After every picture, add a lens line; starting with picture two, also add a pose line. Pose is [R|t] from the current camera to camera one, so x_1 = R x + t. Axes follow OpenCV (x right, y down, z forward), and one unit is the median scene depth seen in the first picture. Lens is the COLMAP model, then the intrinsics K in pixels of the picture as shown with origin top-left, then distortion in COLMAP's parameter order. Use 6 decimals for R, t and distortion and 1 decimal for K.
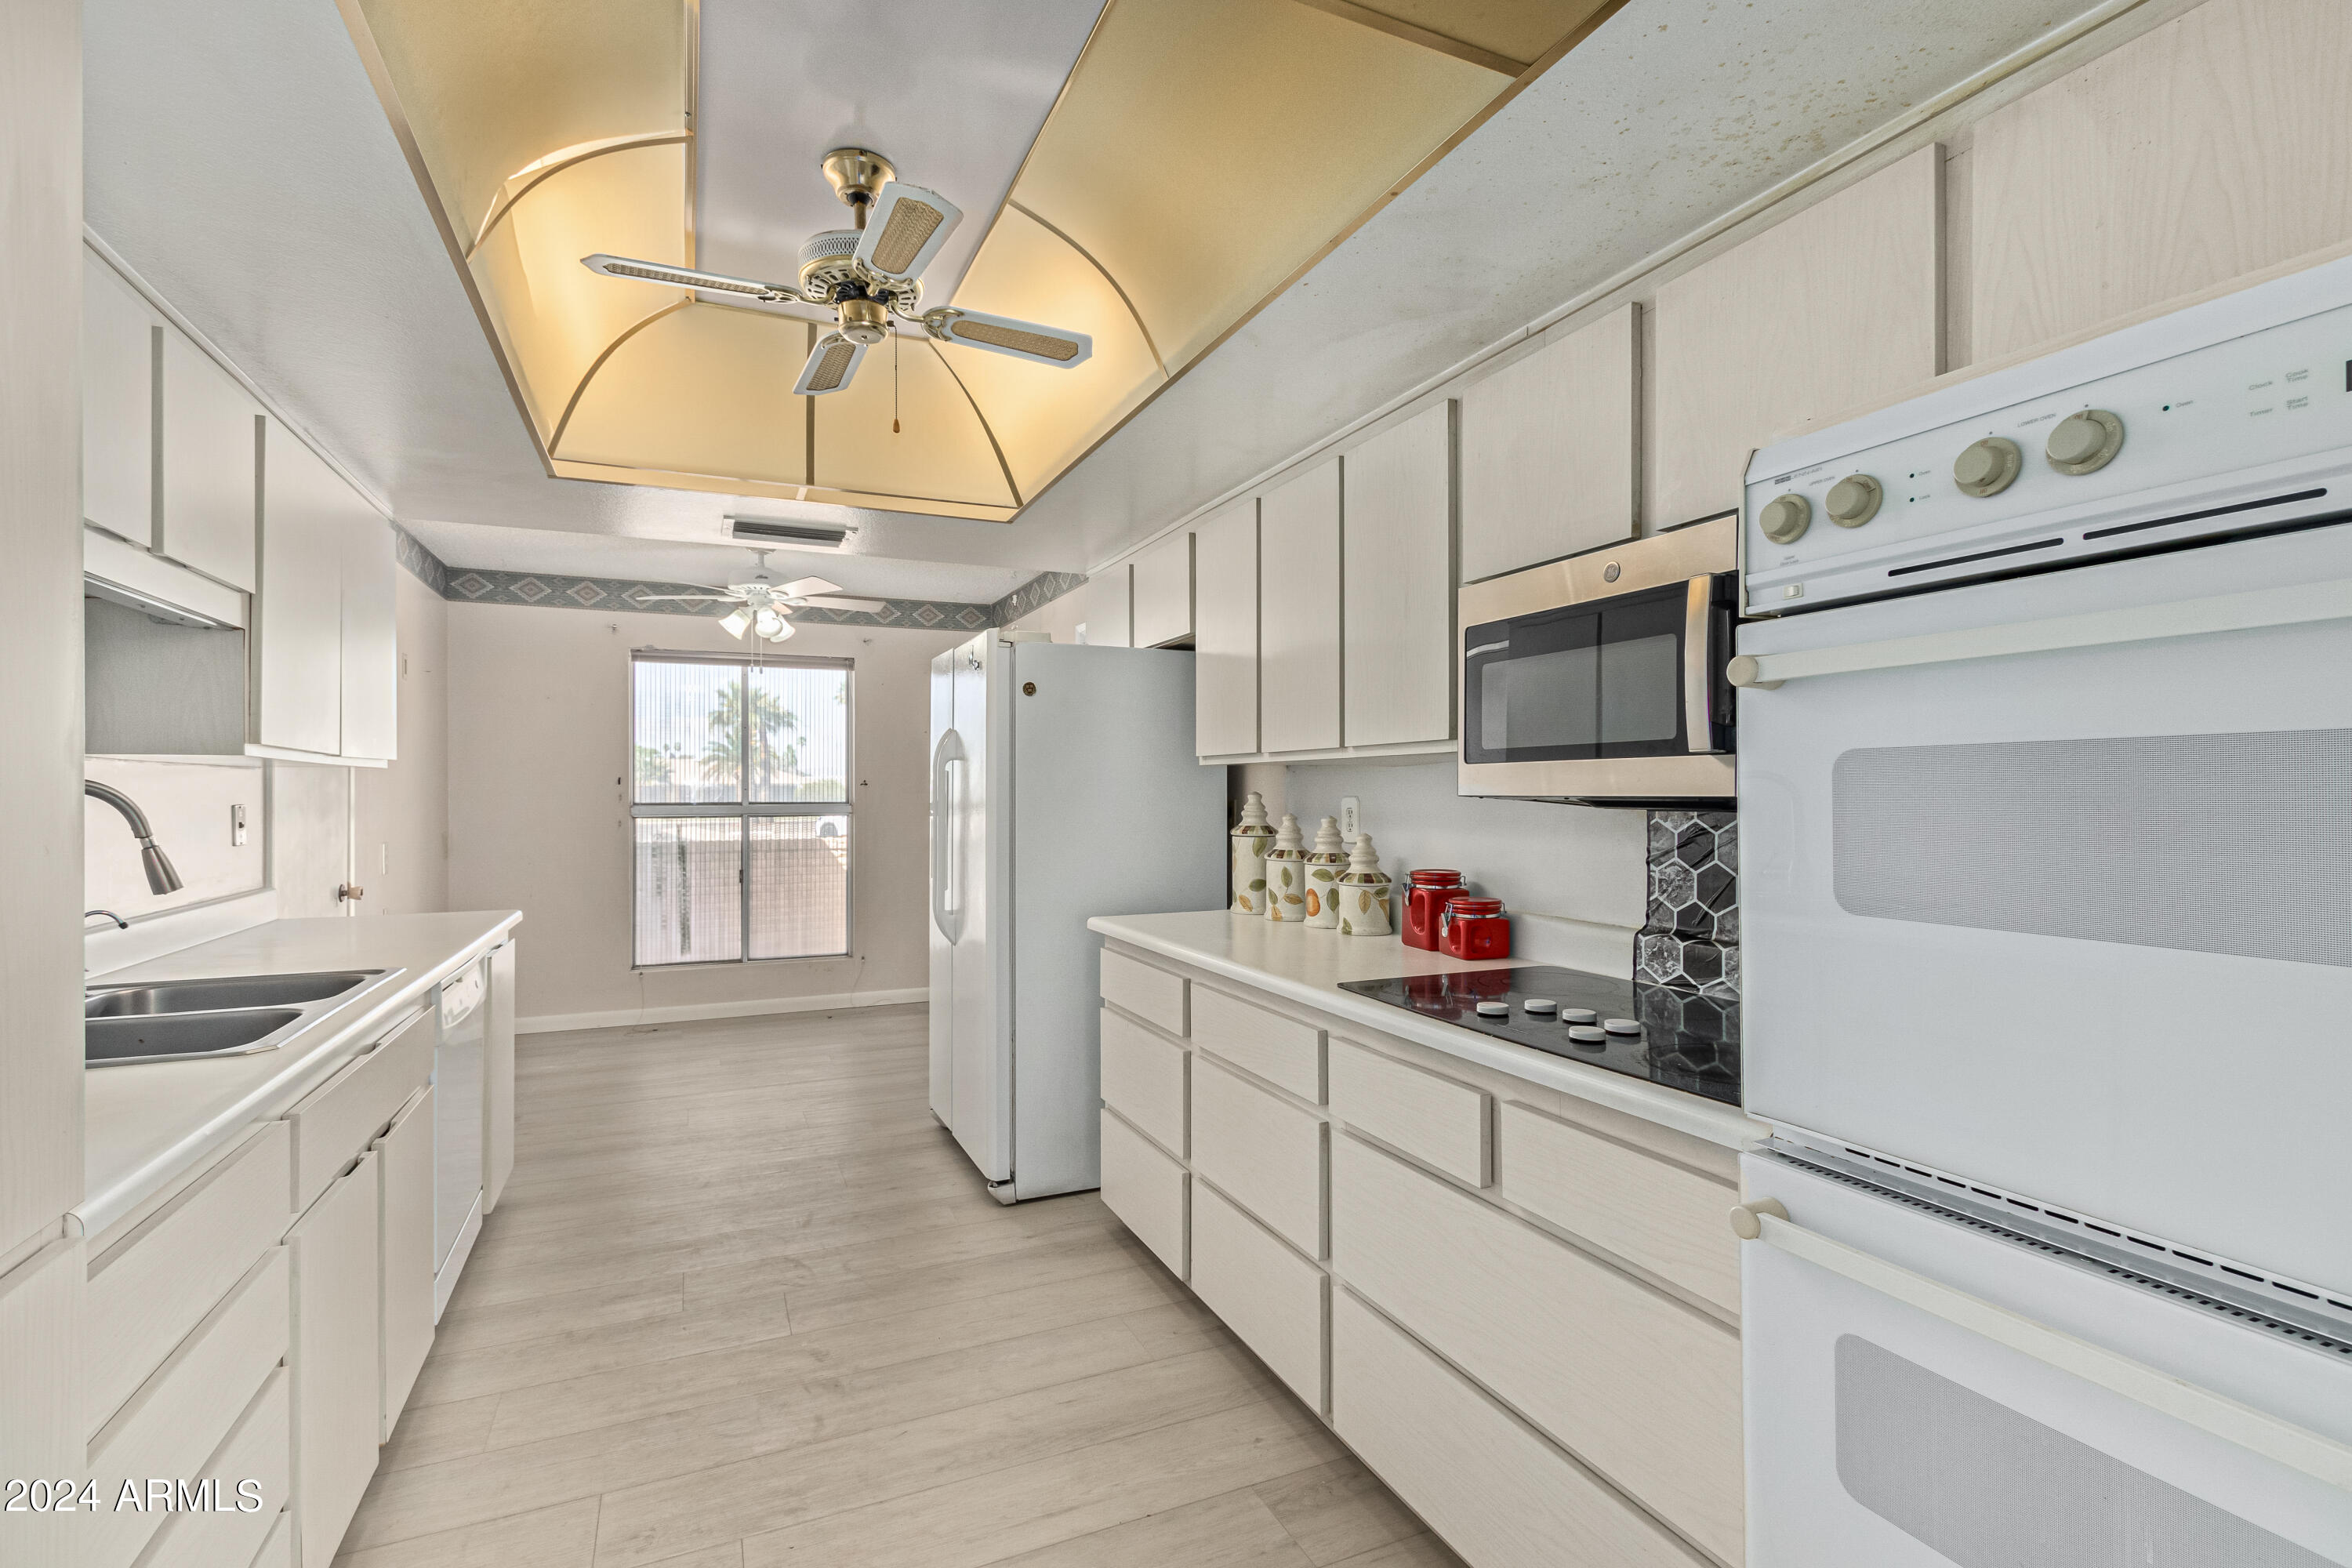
lens RADIAL K [[1075.3, 0, 1194.7], [0, 1075.3, 792.9], [0, 0, 1]] dist [0.001753, -0.002114]
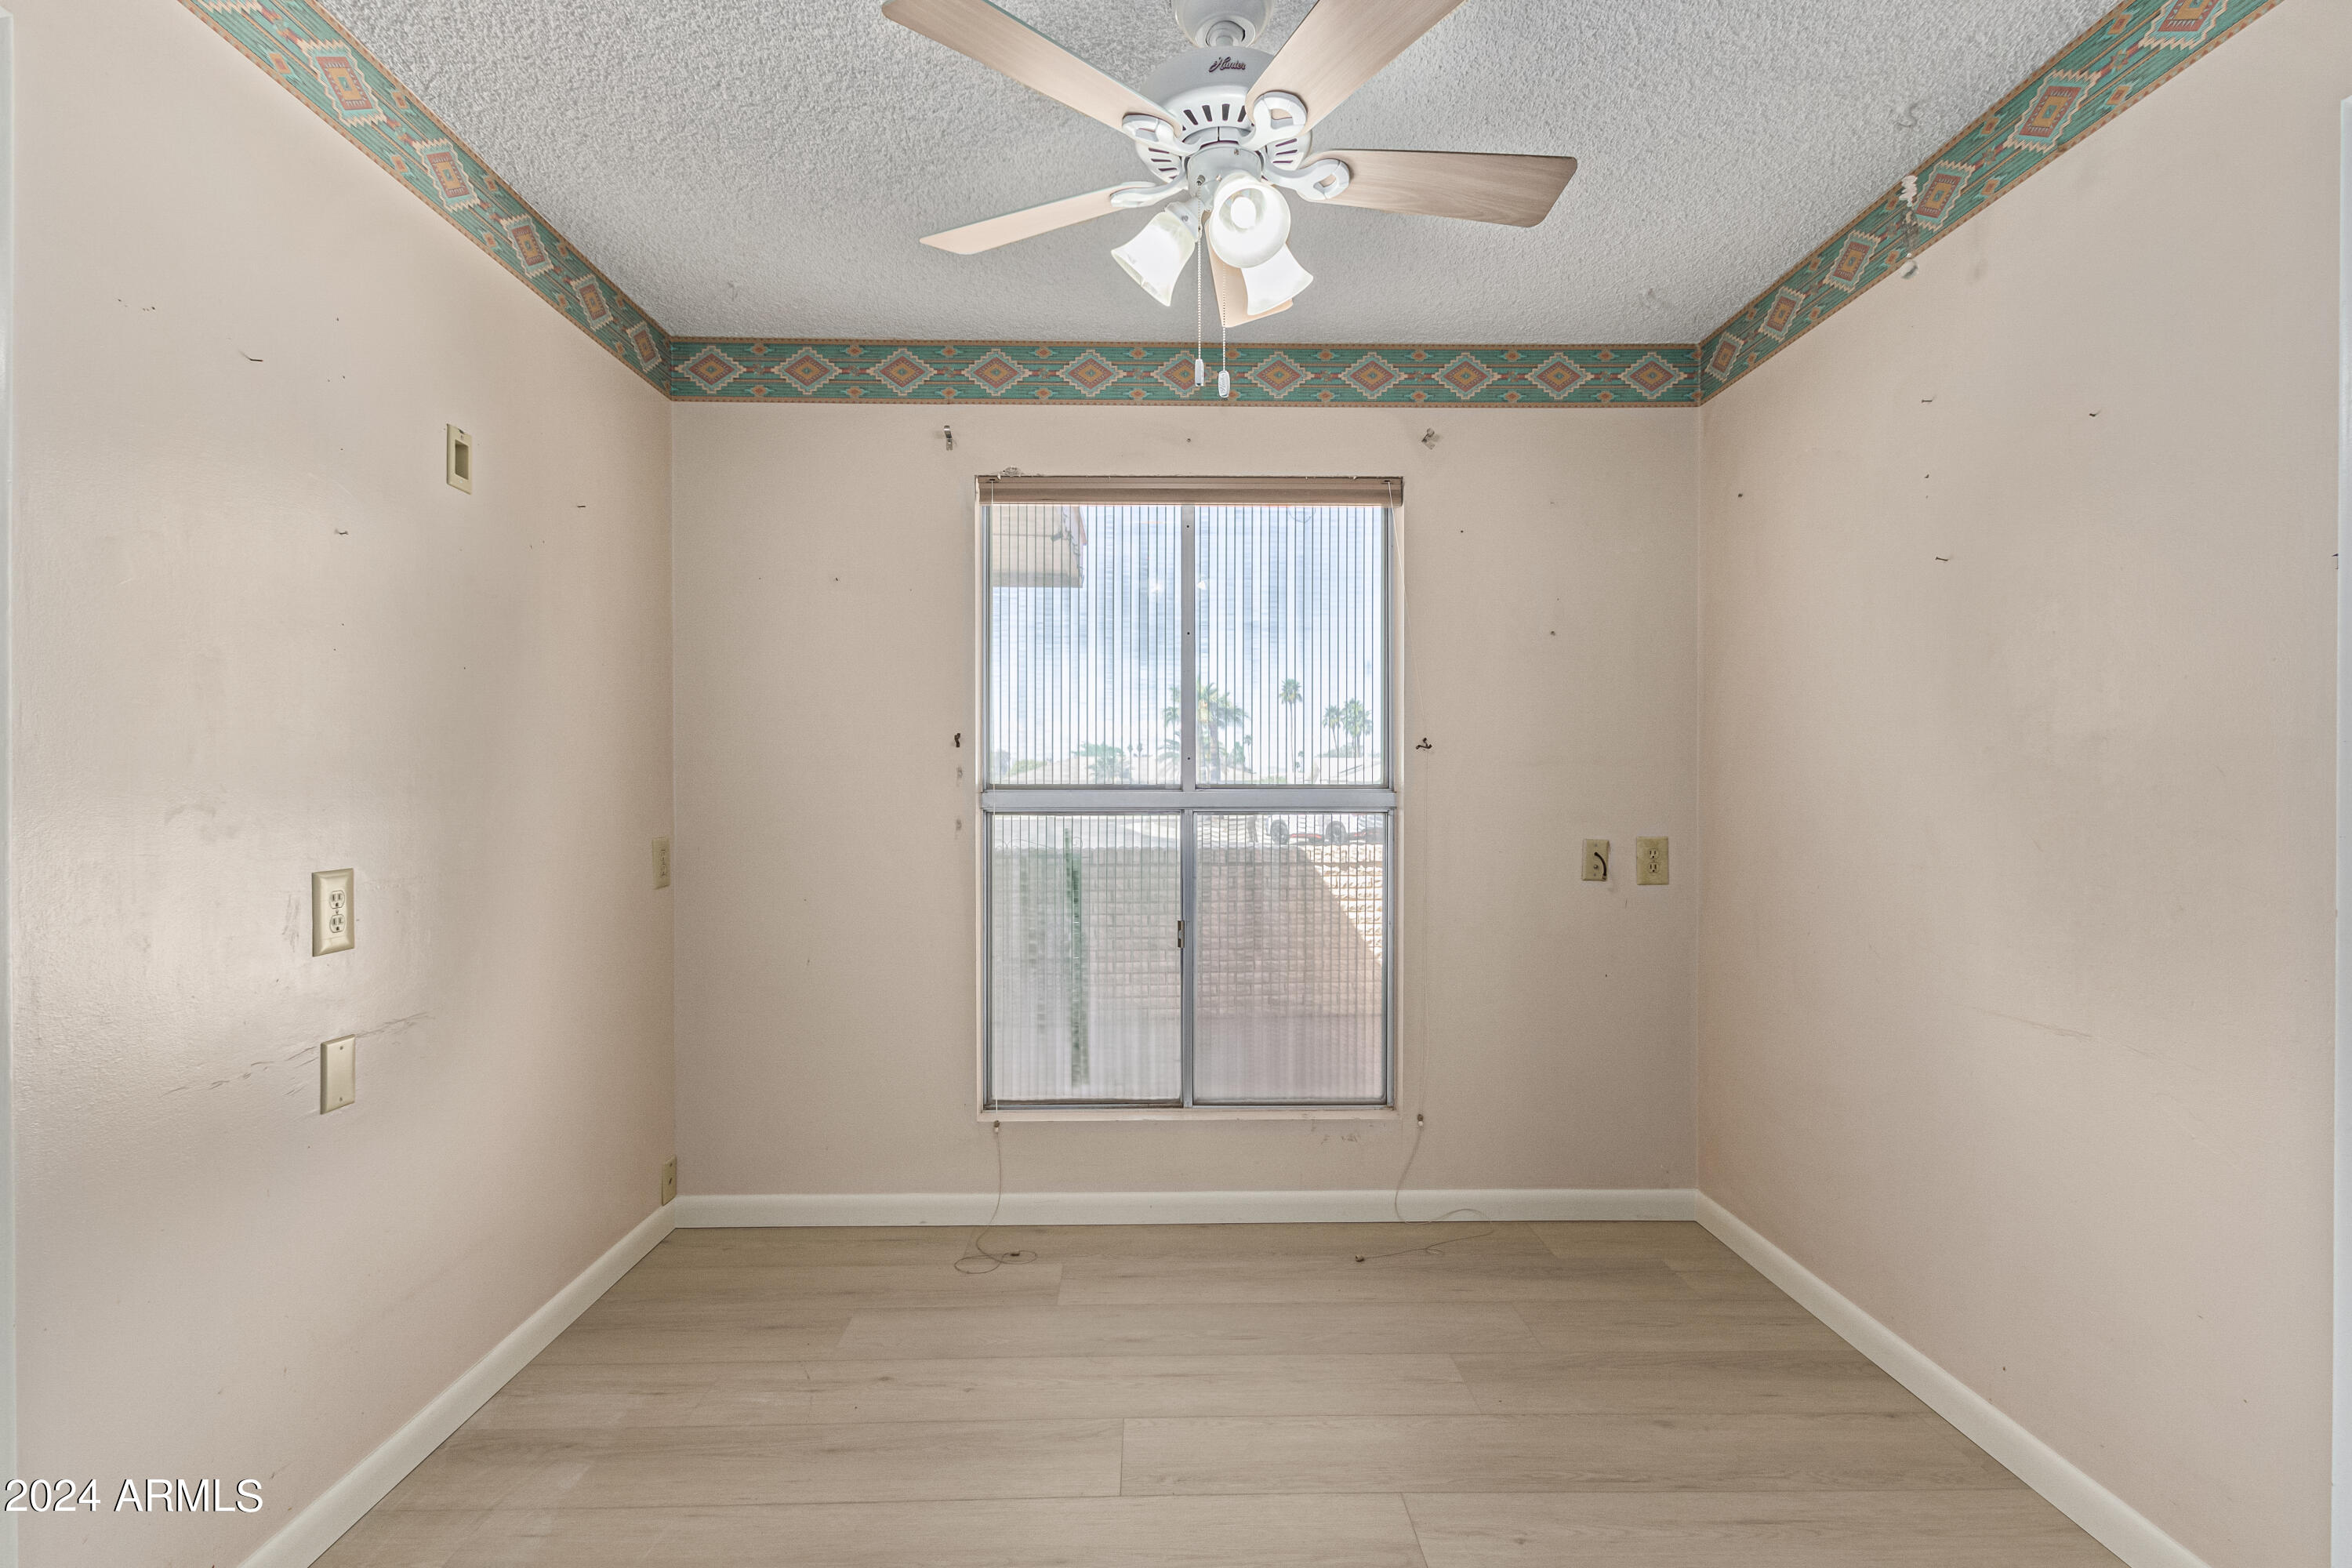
lens RADIAL K [[1075.3, 0, 1178.0], [0, 1075.3, 789.2], [0, 0, 1]] dist [0.001753, -0.002114]
pose [[0.915818, 0.000242, -0.401594, -0.225406], [-0.001094, 0.999998, -0.001892, 0.012119], [0.401593, 0.002172, 0.915816, 0.549425]]
